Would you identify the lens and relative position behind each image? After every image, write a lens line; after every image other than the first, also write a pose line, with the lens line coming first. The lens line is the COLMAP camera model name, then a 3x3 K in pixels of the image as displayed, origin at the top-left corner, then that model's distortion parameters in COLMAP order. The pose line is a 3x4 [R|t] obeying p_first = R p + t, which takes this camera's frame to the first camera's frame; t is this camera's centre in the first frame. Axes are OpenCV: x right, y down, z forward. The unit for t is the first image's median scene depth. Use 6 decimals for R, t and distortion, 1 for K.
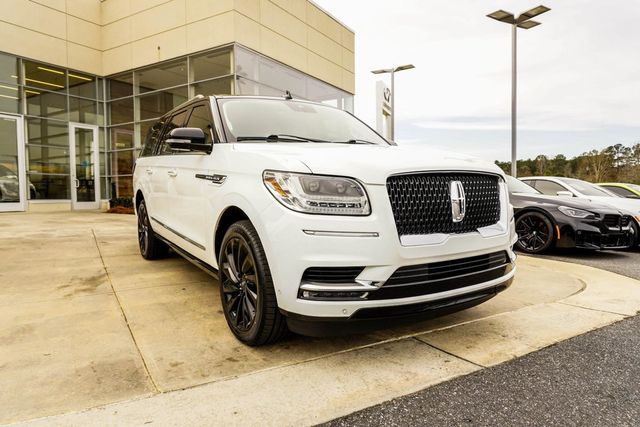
lens RADIAL K [[421.3, 0, 320.0], [0, 421.3, 213.5], [0, 0, 1]] dist [-0.029607, 0.022468]
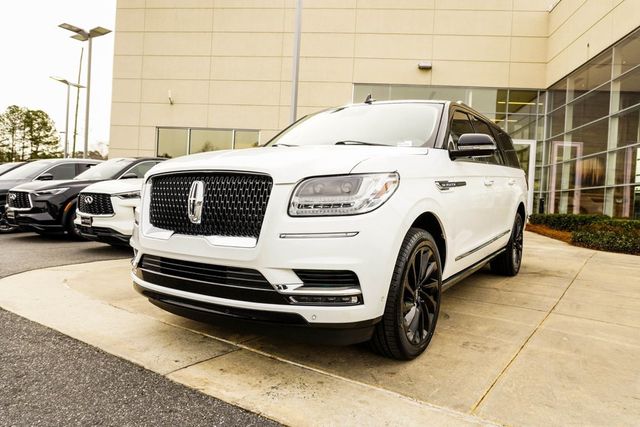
lens RADIAL K [[448.2, 0, 320.0], [0, 448.2, 213.5], [0, 0, 1]] dist [-0.010197, -0.000608]
pose [[0.403102, 0.046967, -0.913949, 1.271485], [-0.089817, 0.995891, 0.011564, -0.036904], [0.910737, 0.077427, 0.405664, 0.774522]]
